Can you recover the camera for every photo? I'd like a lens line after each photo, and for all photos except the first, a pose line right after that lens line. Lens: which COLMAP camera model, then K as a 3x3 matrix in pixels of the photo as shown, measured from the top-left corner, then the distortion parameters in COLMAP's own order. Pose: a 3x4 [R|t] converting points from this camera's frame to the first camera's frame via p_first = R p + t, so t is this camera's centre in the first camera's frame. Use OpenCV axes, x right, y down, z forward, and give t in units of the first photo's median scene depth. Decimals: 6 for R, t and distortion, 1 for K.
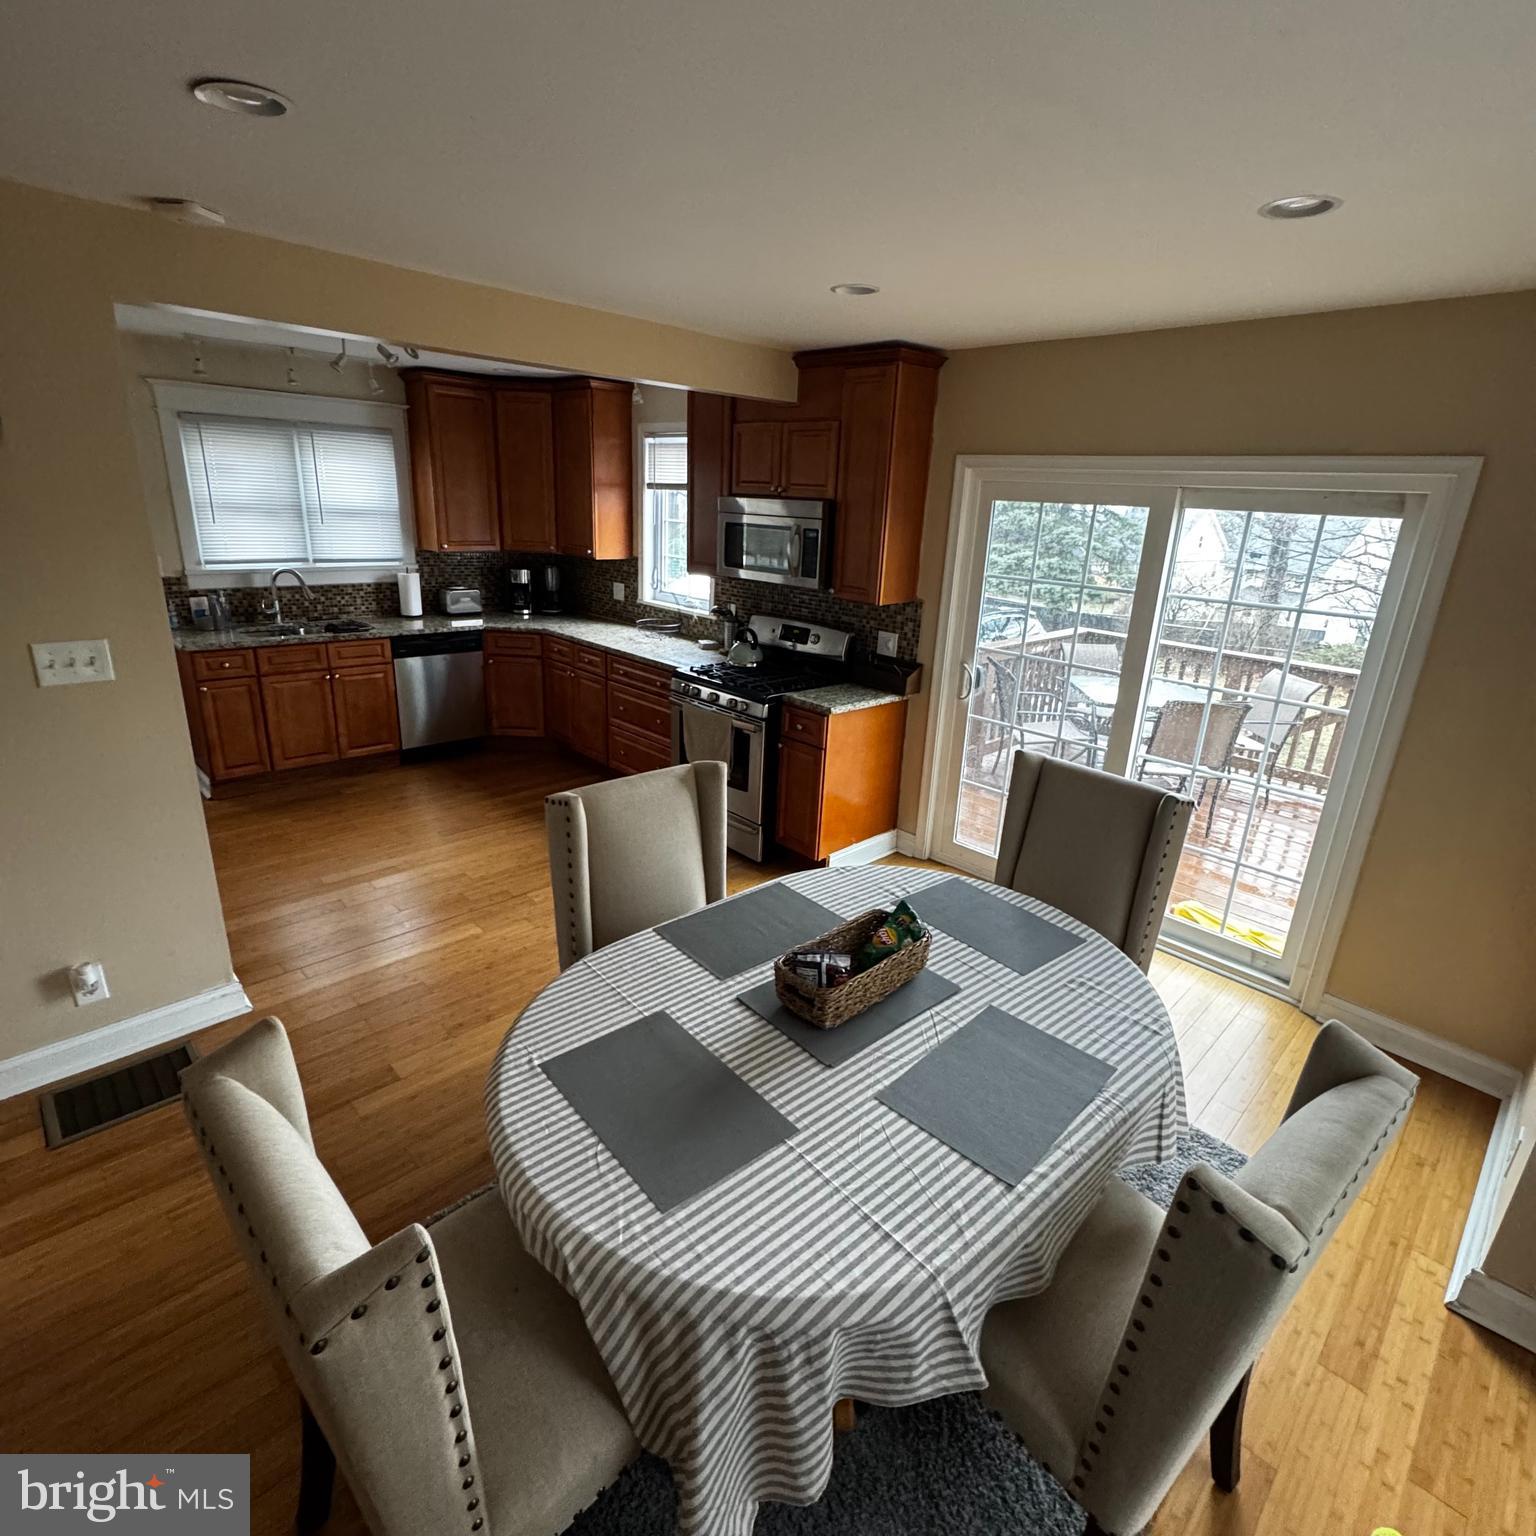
lens RADIAL K [[822.1, 0, 765.7], [0, 822.1, 759.6], [0, 0, 1]] dist [-0.004717, 0.000559]
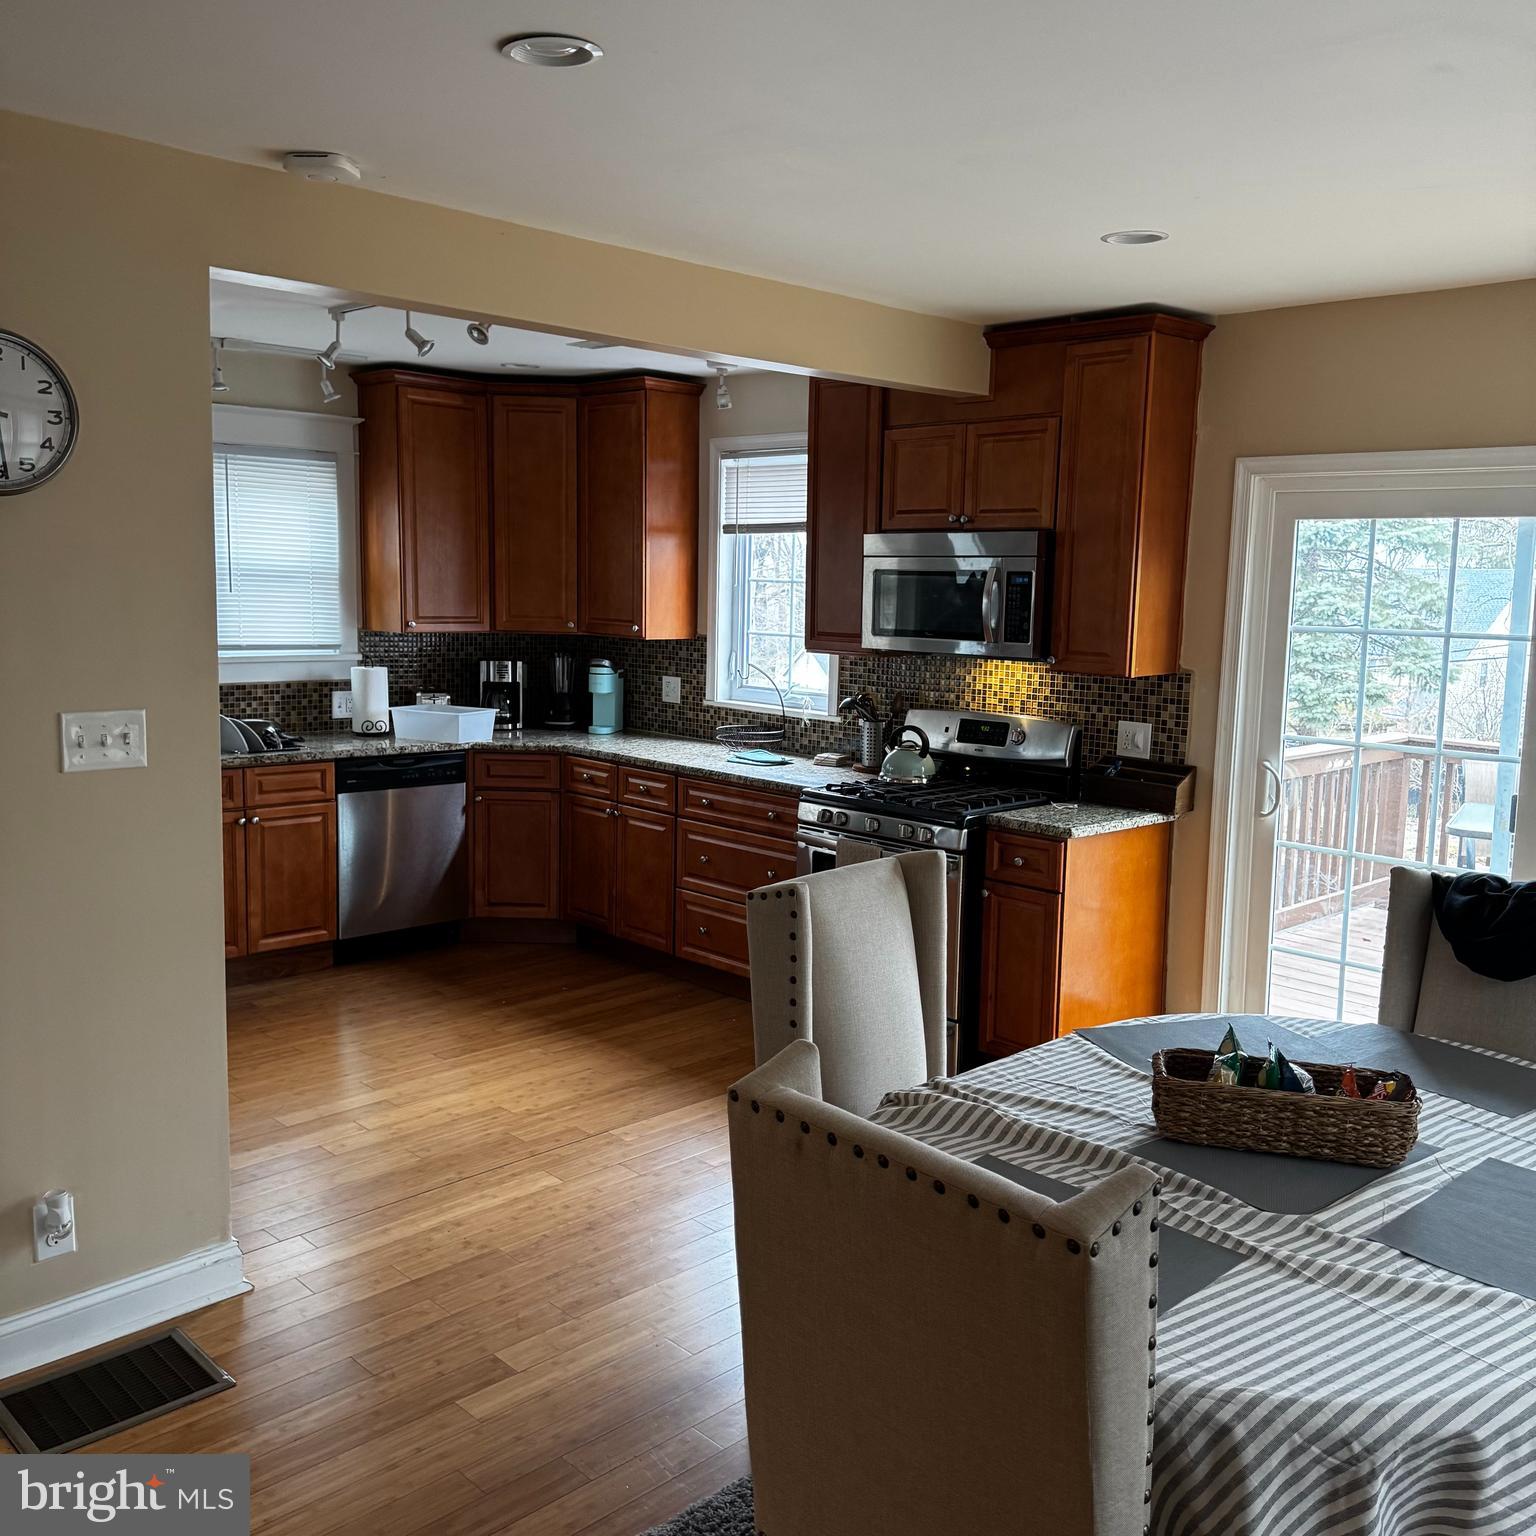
lens RADIAL K [[1439.1, 0, 764.6], [0, 1439.1, 774.4], [0, 0, 1]] dist [0.130495, -0.253626]
pose [[0.999723, -0.023376, 0.002689, -0.150423], [0.023486, 0.984382, -0.174471, 0.081292], [0.001431, 0.174486, 0.984659, -0.136990]]
